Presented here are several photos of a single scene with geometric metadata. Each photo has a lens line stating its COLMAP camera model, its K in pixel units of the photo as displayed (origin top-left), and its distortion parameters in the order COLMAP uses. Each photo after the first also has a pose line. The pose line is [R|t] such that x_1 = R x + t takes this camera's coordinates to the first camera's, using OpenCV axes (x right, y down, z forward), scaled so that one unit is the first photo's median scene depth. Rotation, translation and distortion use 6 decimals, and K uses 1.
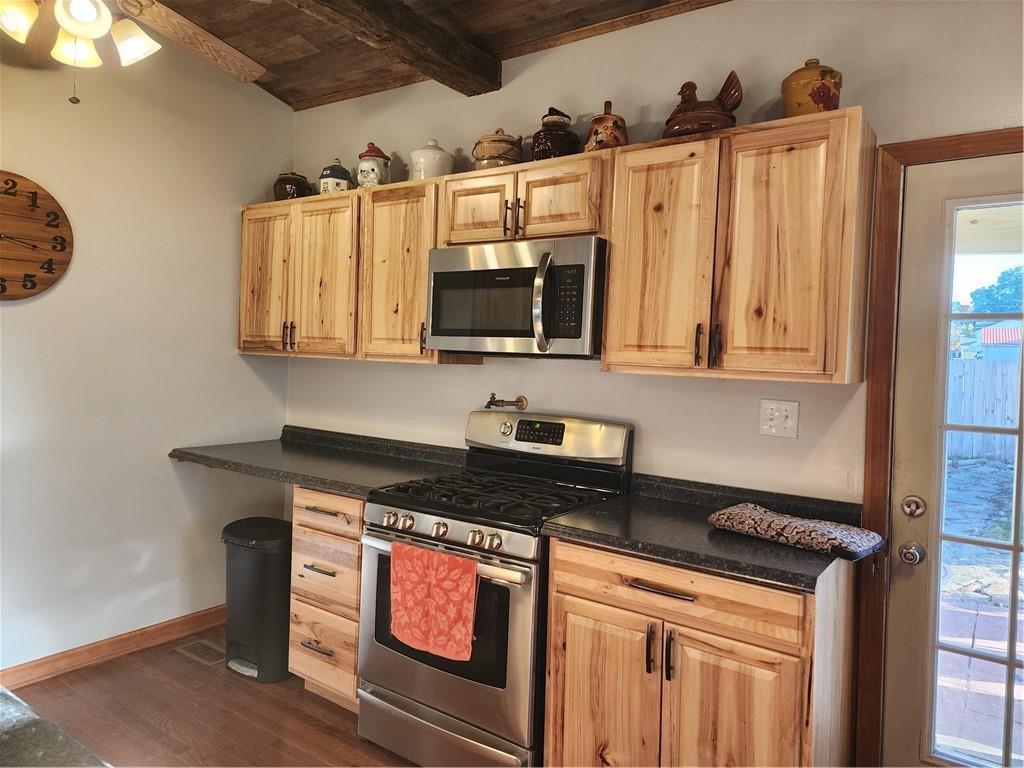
lens RADIAL K [[682.1, 0, 515.8], [0, 682.1, 376.8], [0, 0, 1]] dist [0.062595, -0.053778]
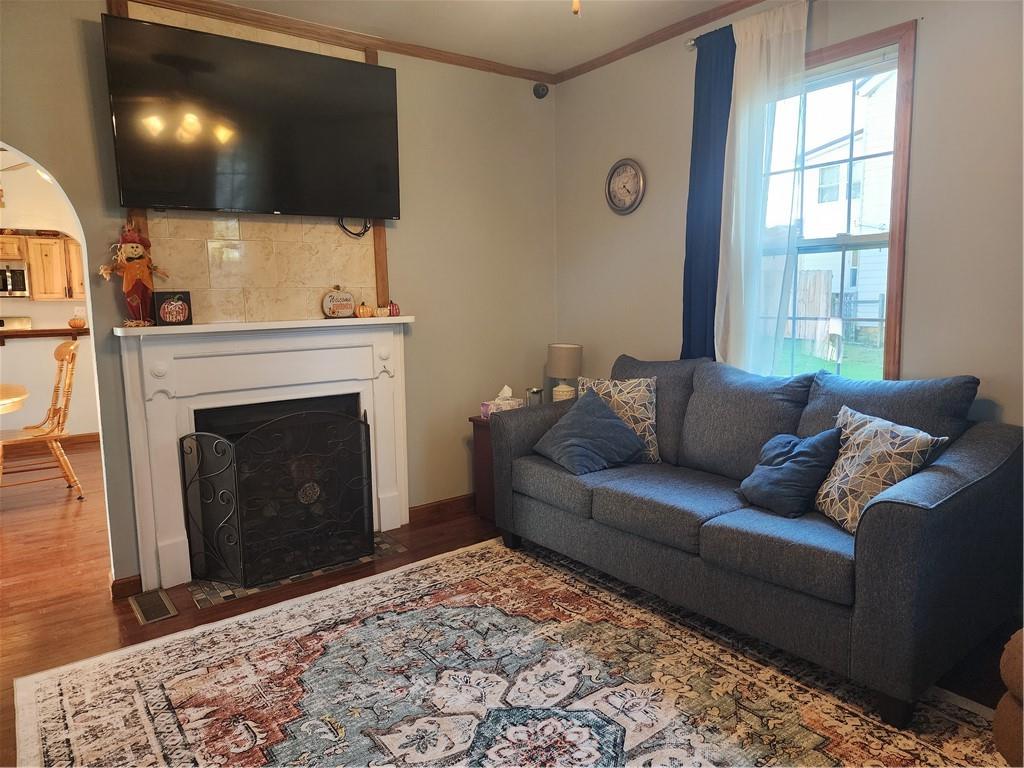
lens RADIAL K [[682.1, 0, 515.6], [0, 682.1, 372.8], [0, 0, 1]] dist [0.062595, -0.053778]
pose [[0.318090, -0.135402, 0.938342, -2.053751], [0.058867, 0.990660, 0.122996, 0.056164], [-0.946231, 0.016113, 0.323090, -2.061358]]
